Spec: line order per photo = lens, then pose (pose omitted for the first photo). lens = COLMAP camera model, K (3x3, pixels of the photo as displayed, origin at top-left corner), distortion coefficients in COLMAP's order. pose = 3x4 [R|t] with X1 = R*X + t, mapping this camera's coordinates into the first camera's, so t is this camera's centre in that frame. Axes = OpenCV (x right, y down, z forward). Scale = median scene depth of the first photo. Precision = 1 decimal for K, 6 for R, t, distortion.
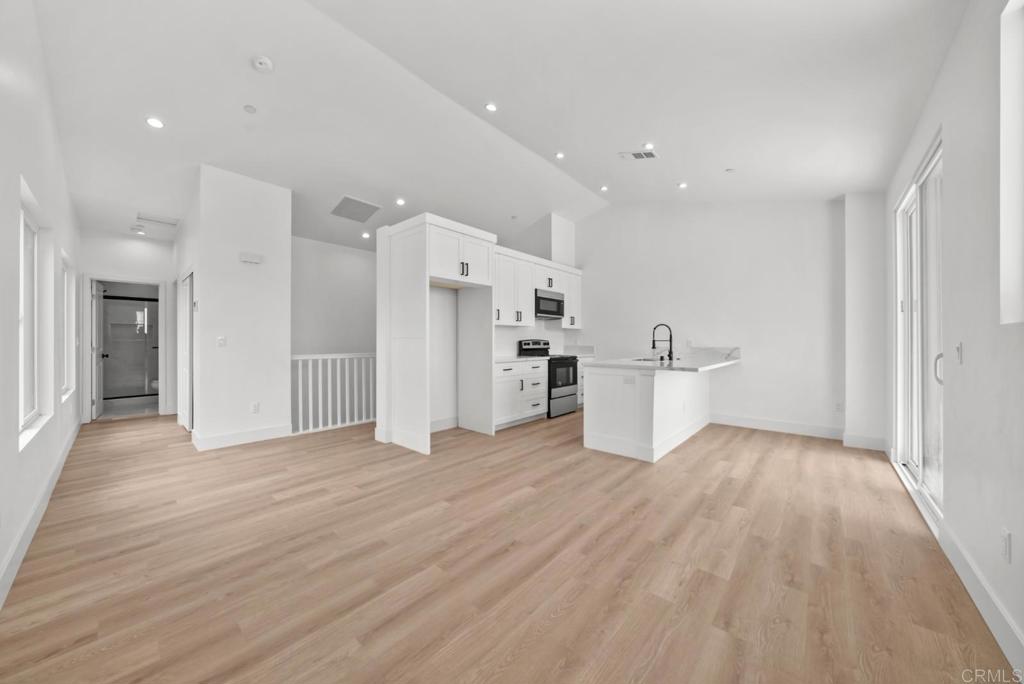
lens RADIAL K [[354.7, 0, 509.5], [0, 354.7, 339.9], [0, 0, 1]] dist [-0.002273, -0.000150]
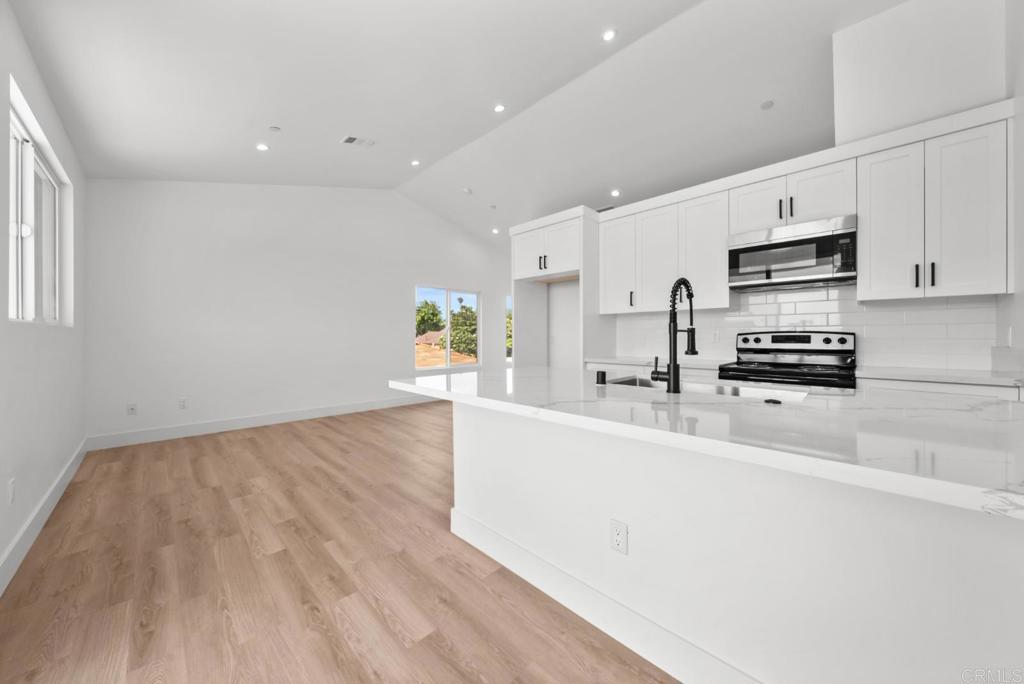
lens RADIAL K [[354.0, 0, 512.0], [0, 354.0, 342.0], [0, 0, 1]] dist [-0.003270, -0.000133]
pose [[-0.056798, 0.012838, -0.998303, 0.828797], [0.006214, 0.999902, 0.012505, 0.007748], [0.998366, -0.005493, -0.056872, 0.934878]]
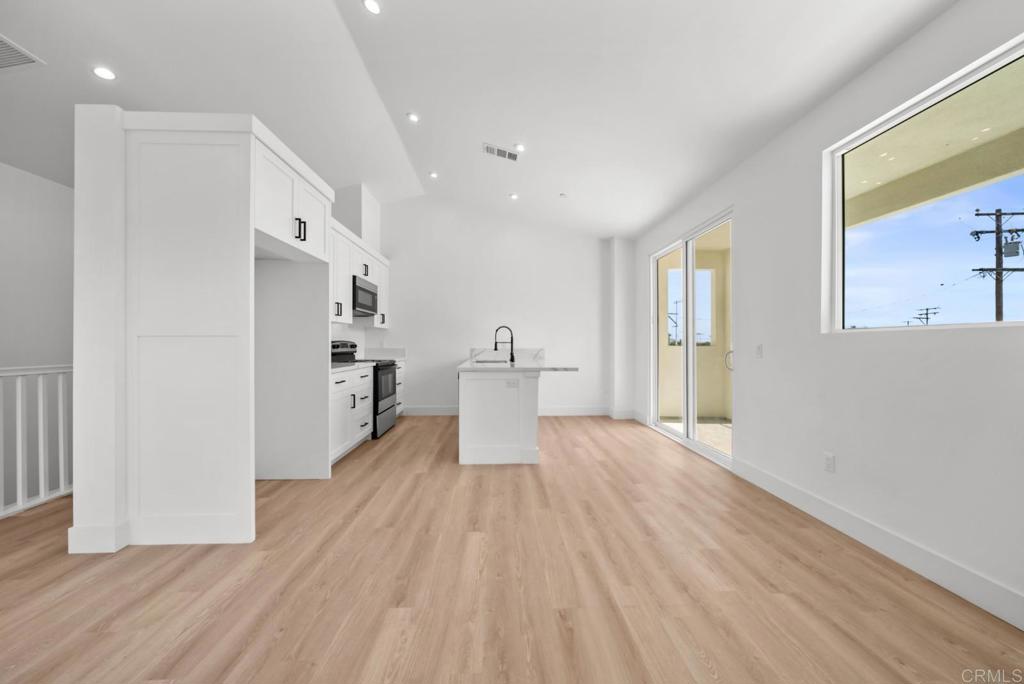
lens RADIAL K [[355.2, 0, 512.0], [0, 355.2, 342.0], [0, 0, 1]] dist [-0.003778, -0.000057]
pose [[0.722252, 0.003975, 0.691618, -0.283994], [-0.003445, 0.999992, -0.002149, 0.002782], [-0.691621, -0.000830, 0.722260, 0.265461]]
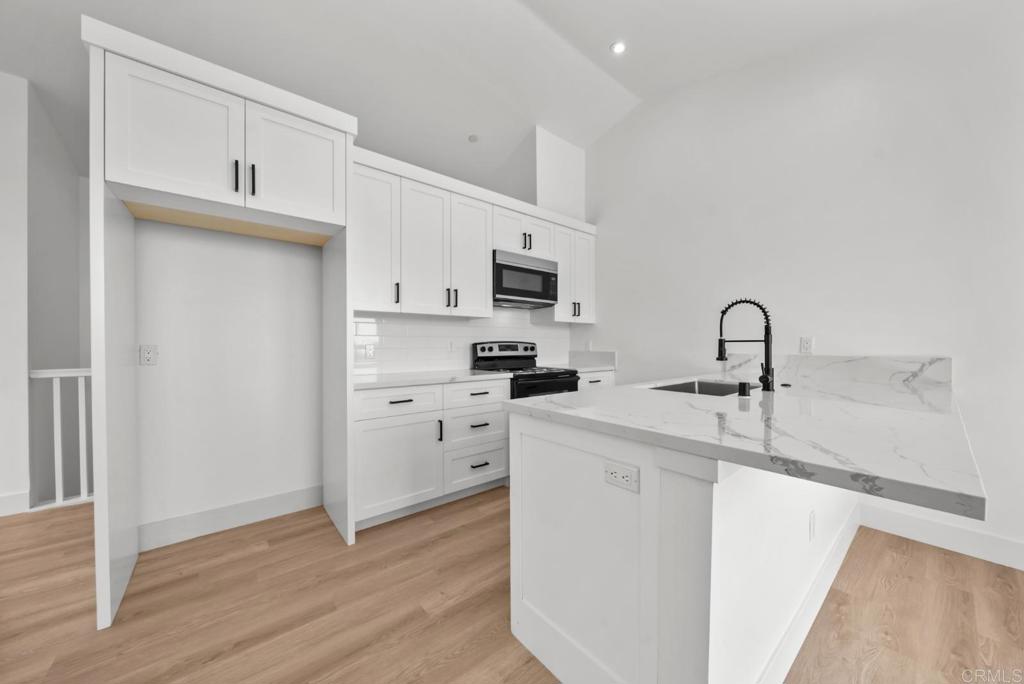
lens RADIAL K [[354.4, 0, 511.3], [0, 354.4, 346.1], [0, 0, 1]] dist [-0.007058, -0.000075]
pose [[0.985972, -0.002893, -0.166887, 0.257290], [0.004096, 0.999968, 0.006870, 0.004271], [0.166861, -0.007457, 0.985952, 0.608450]]
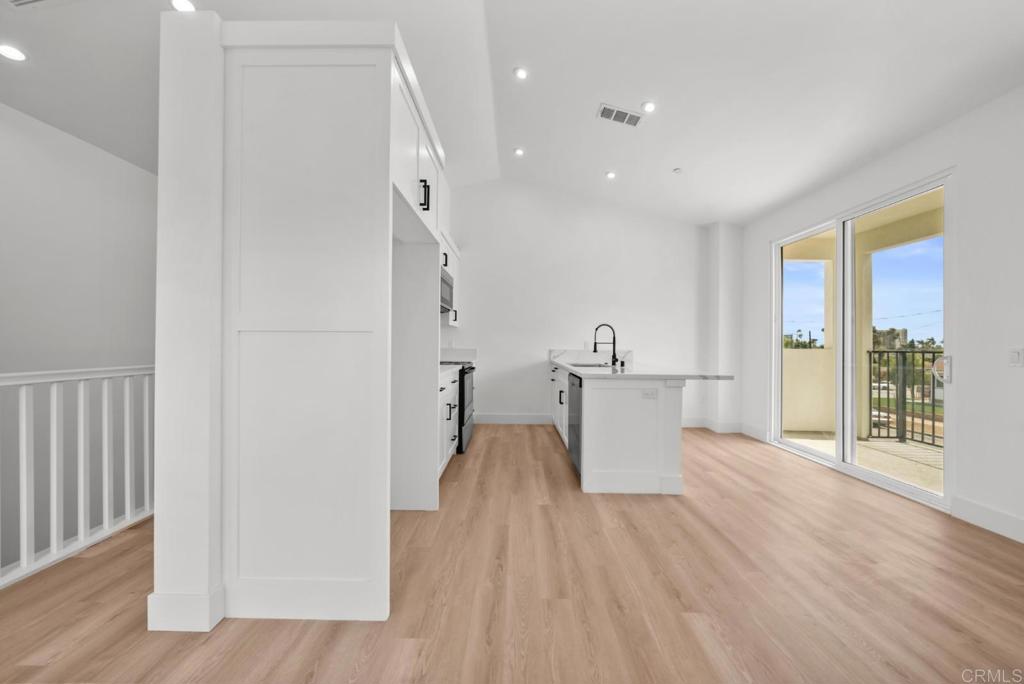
lens RADIAL K [[354.0, 0, 512.0], [0, 354.0, 342.0], [0, 0, 1]] dist [-0.003270, -0.000133]
pose [[0.757909, 0.010445, 0.652276, -0.342952], [-0.011676, 0.999929, -0.002444, 0.004091], [-0.652256, -0.005763, 0.757977, 0.527686]]
